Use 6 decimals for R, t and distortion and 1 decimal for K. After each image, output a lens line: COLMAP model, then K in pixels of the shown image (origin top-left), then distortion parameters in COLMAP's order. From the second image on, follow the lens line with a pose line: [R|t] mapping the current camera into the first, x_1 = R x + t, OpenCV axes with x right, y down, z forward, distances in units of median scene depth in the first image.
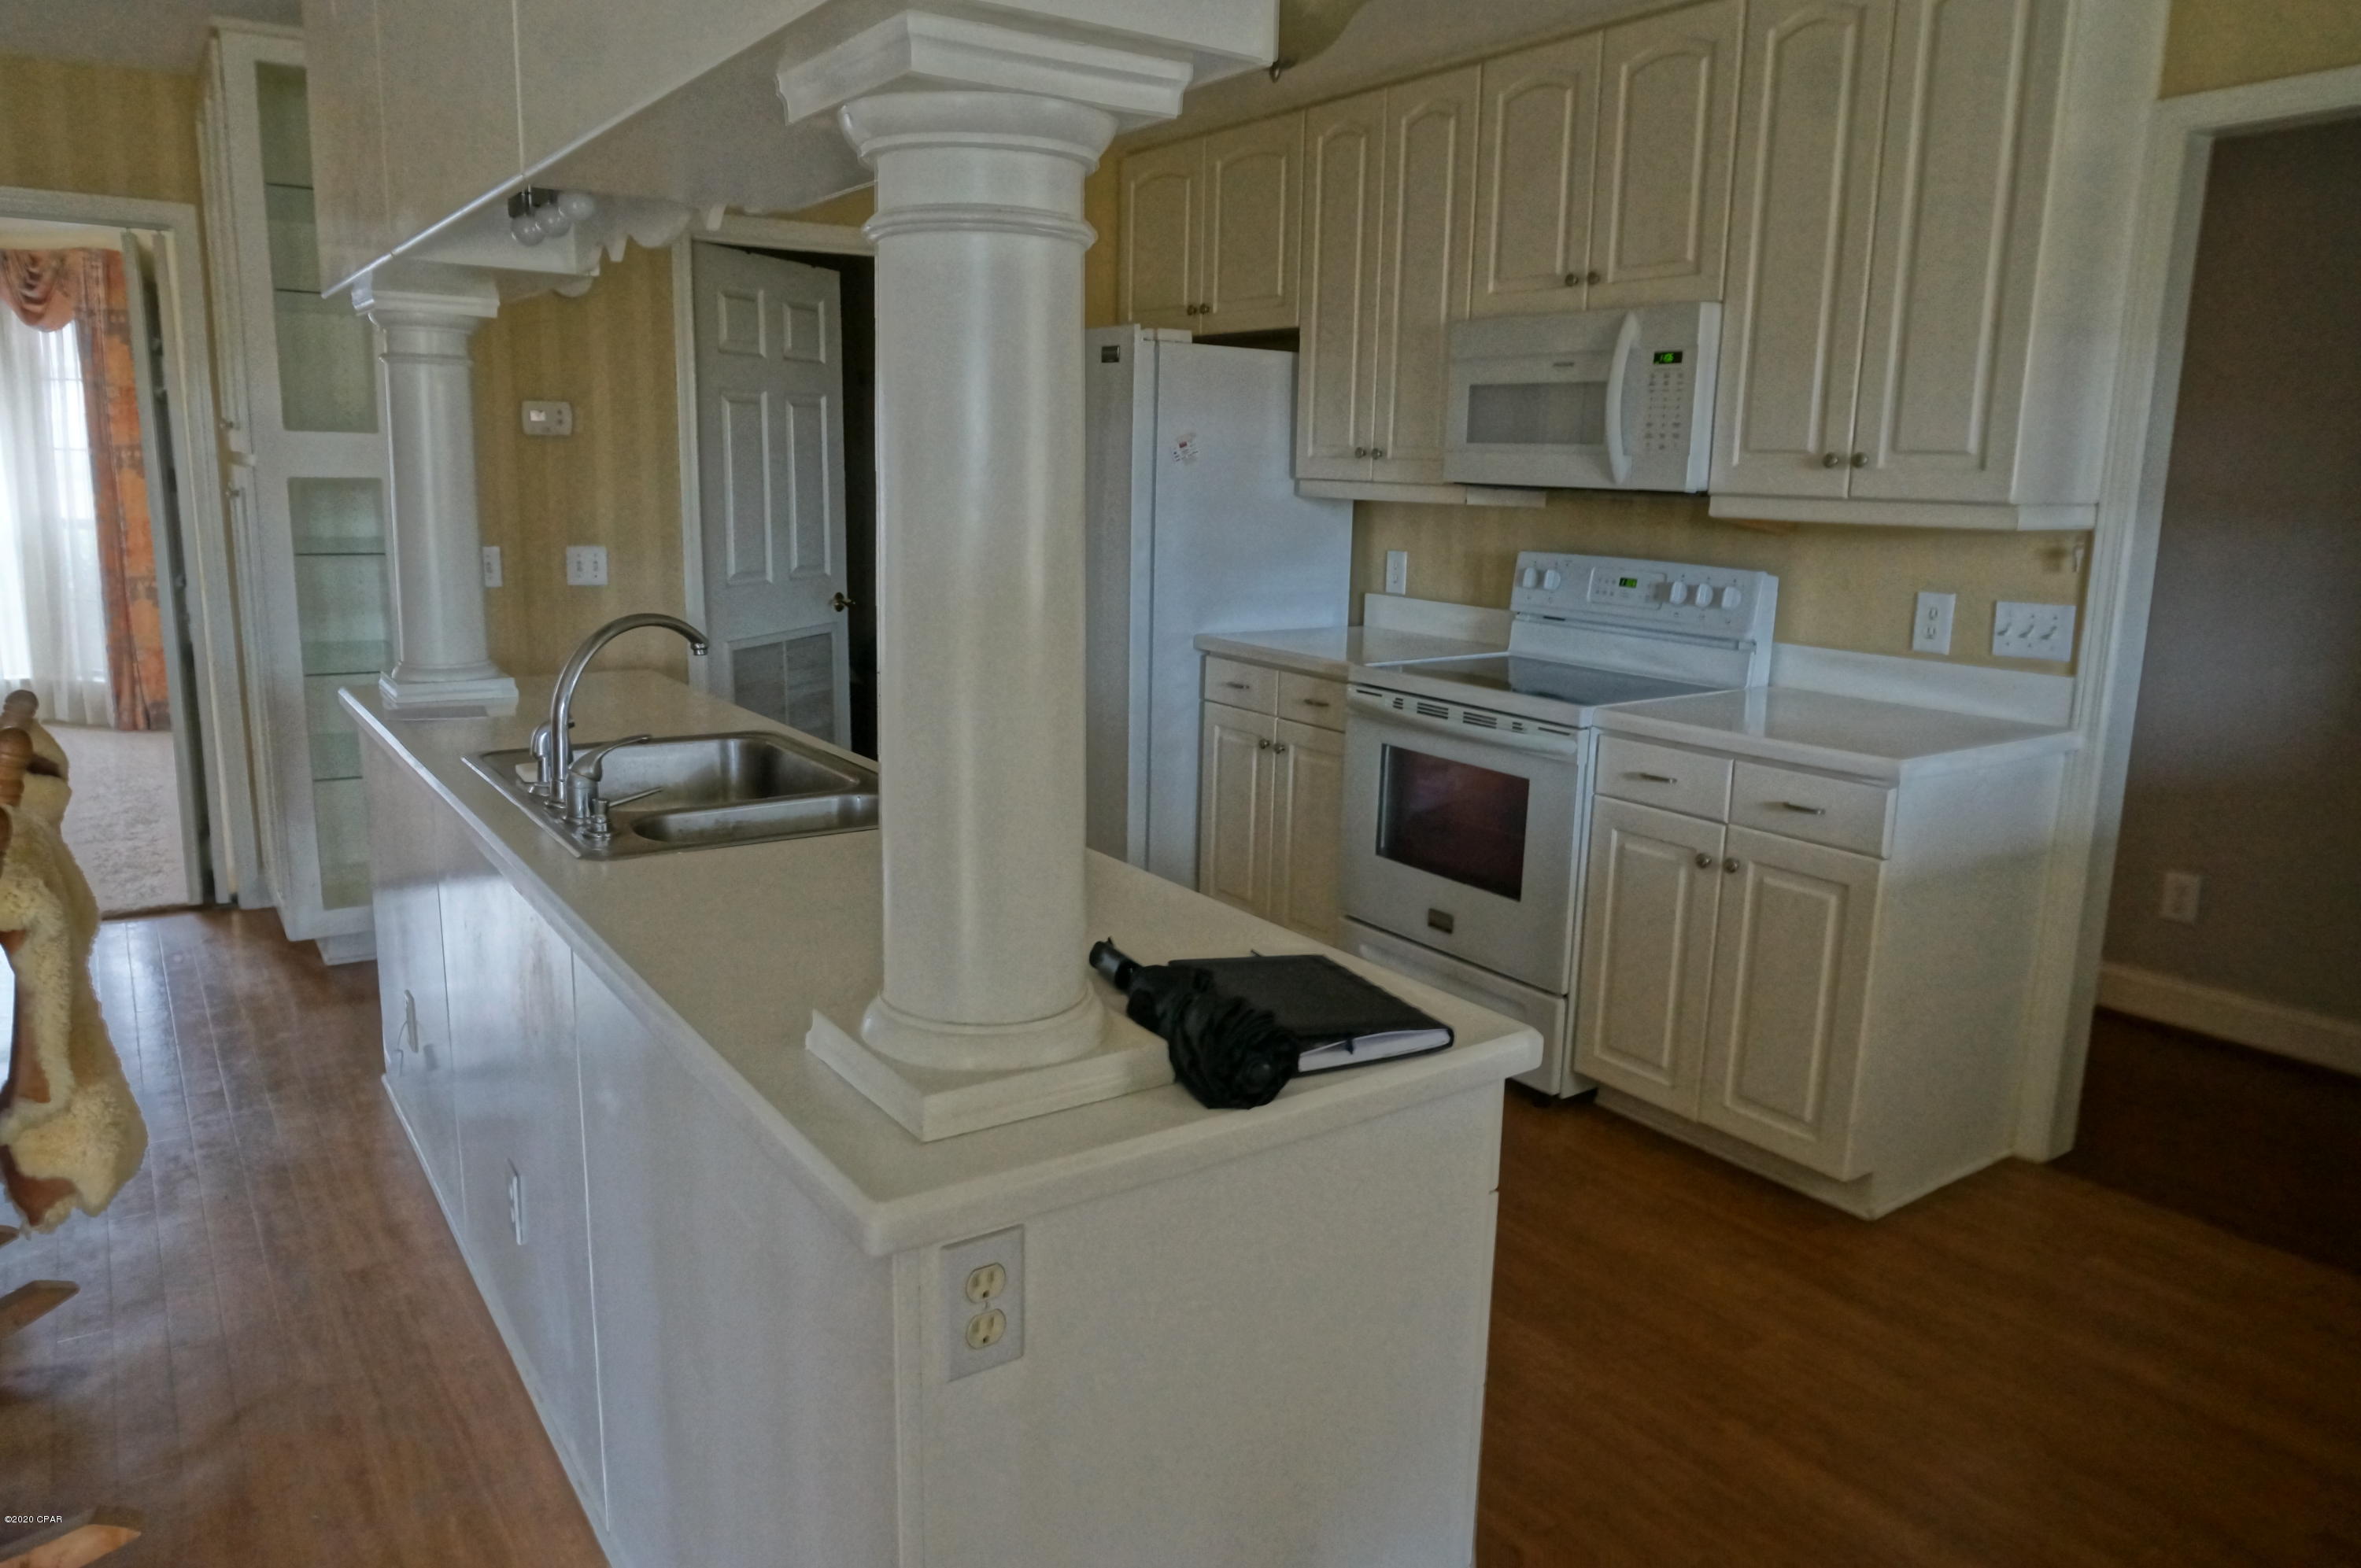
lens RADIAL K [[1559.9, 0, 1180.5], [0, 1559.9, 784.0], [0, 0, 1]] dist [-0.060065, 0.035921]
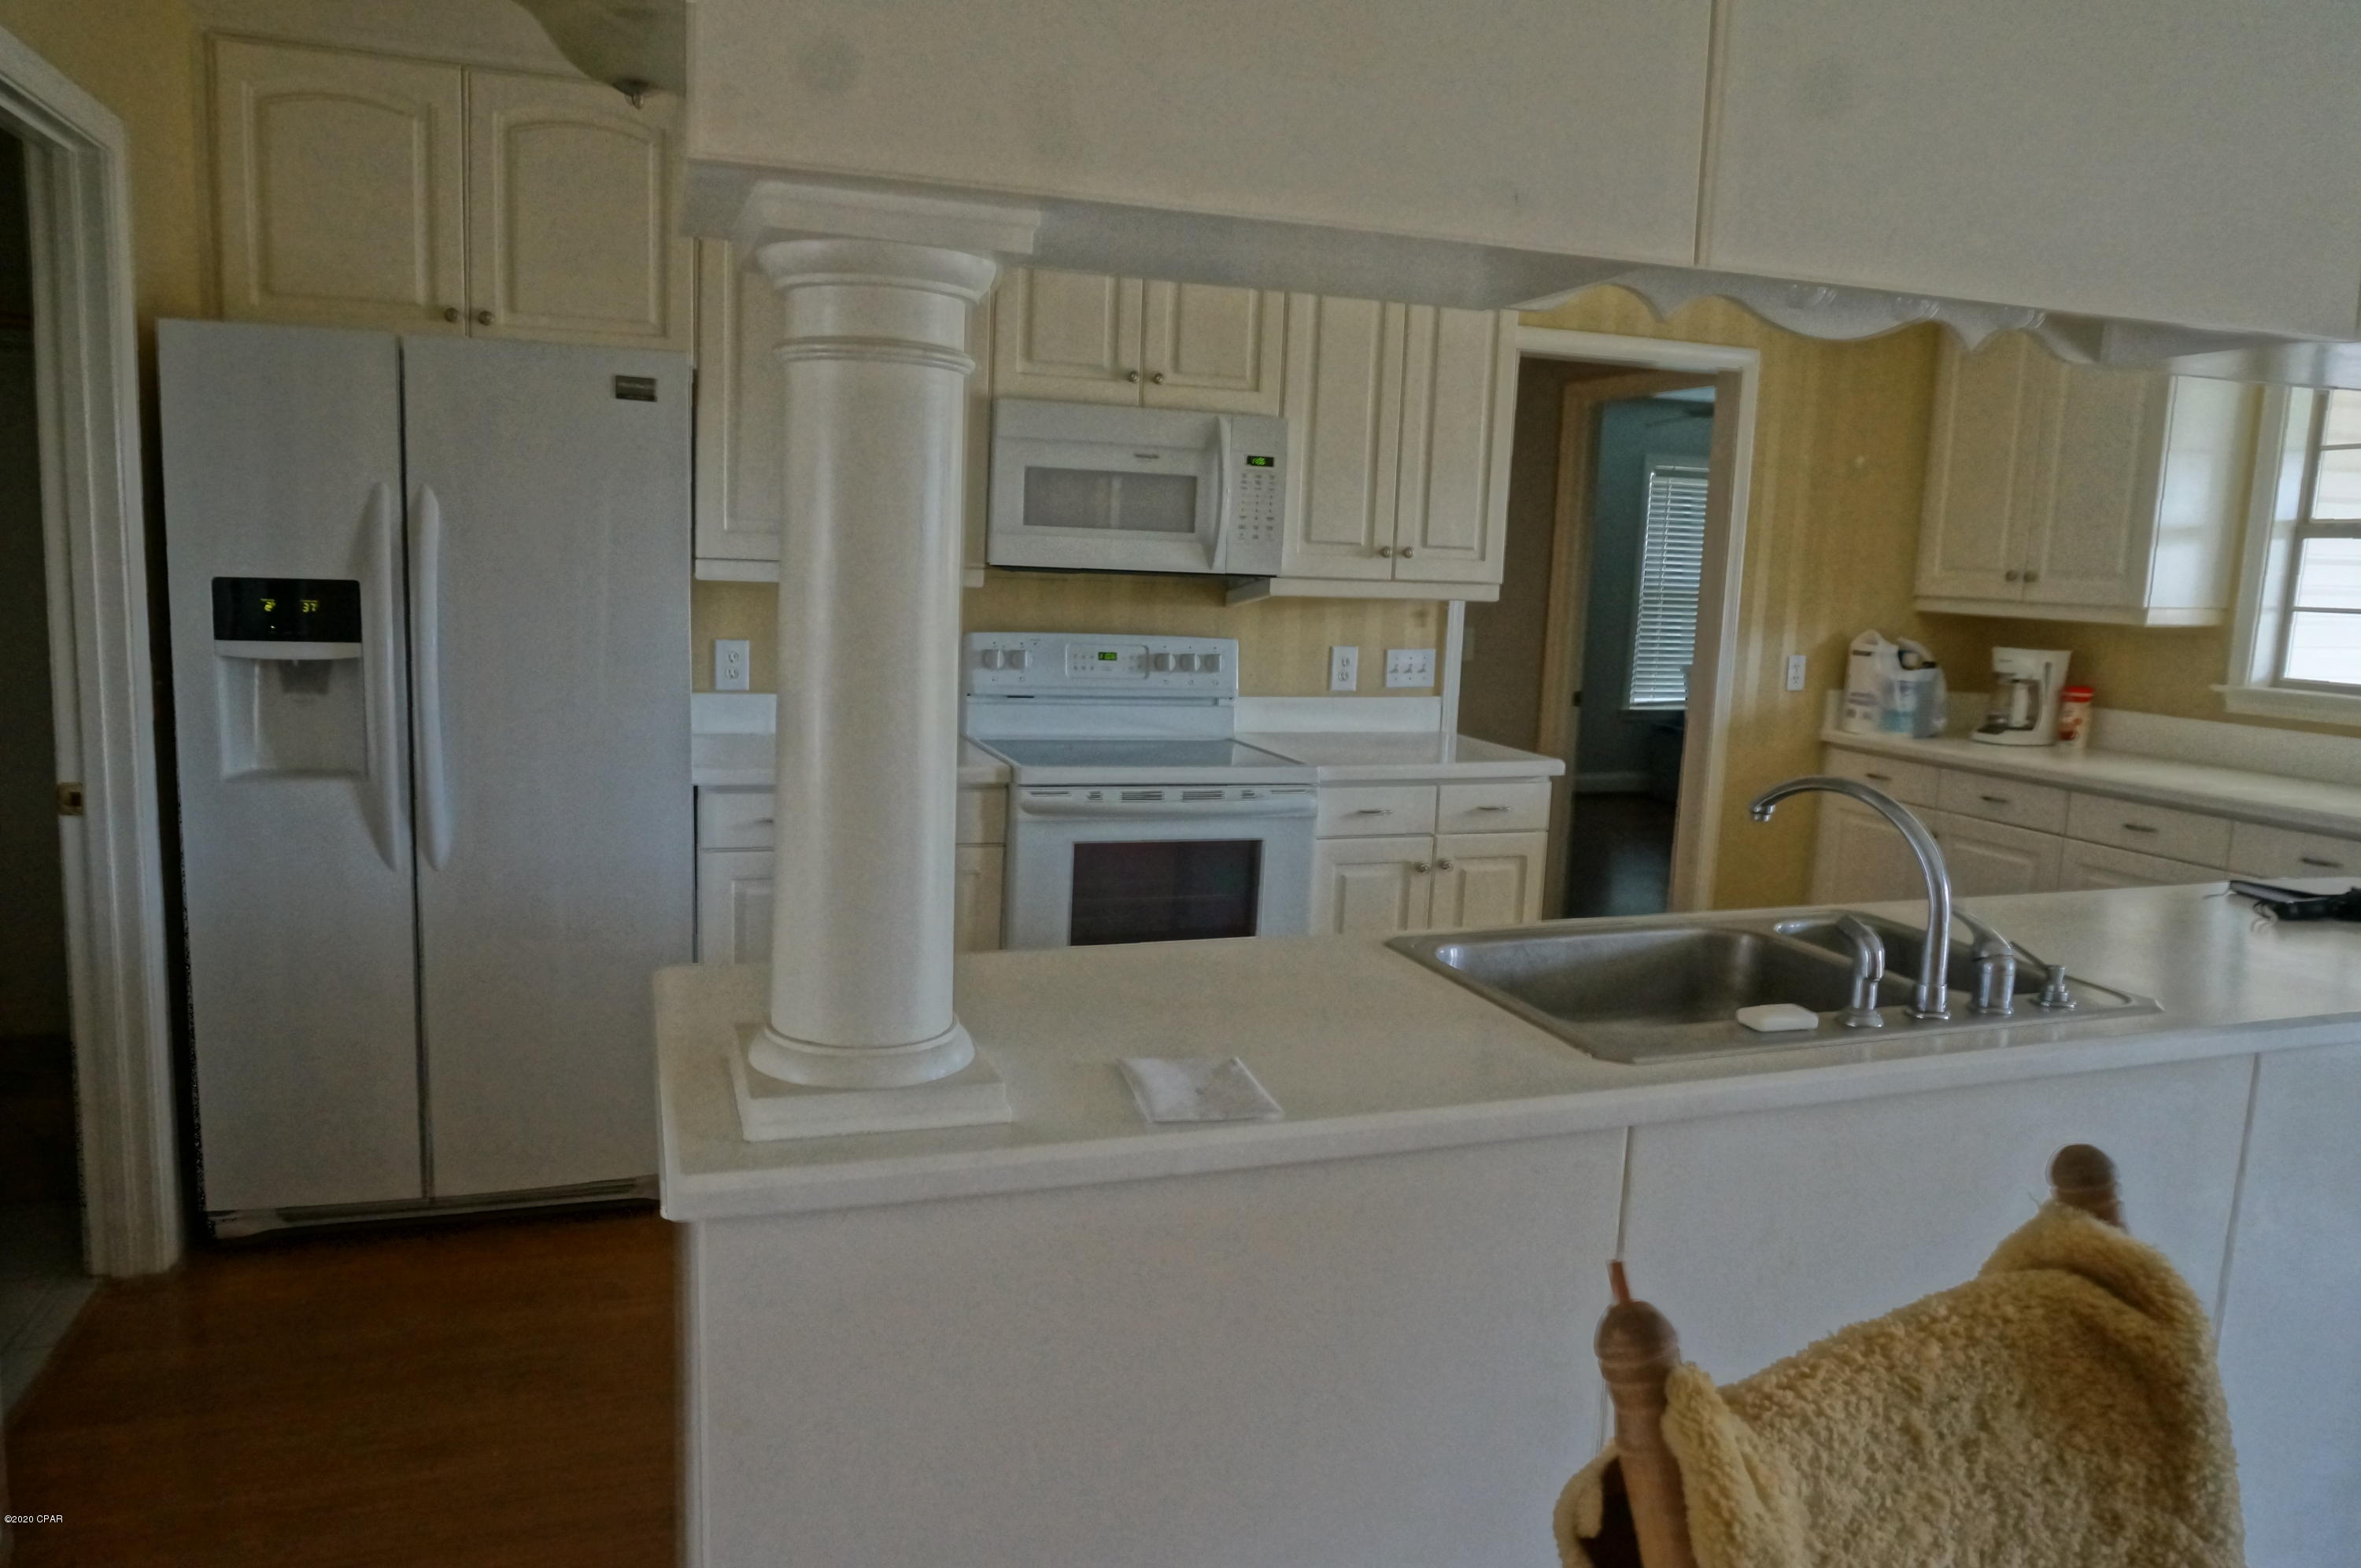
lens RADIAL K [[1559.9, 0, 1180.5], [0, 1559.9, 784.0], [0, 0, 1]] dist [-0.060065, 0.035921]
pose [[0.291322, -0.144240, 0.945688, -0.827240], [0.164742, 0.981363, 0.098932, -0.159652], [-0.942333, 0.126973, 0.309655, 0.708953]]
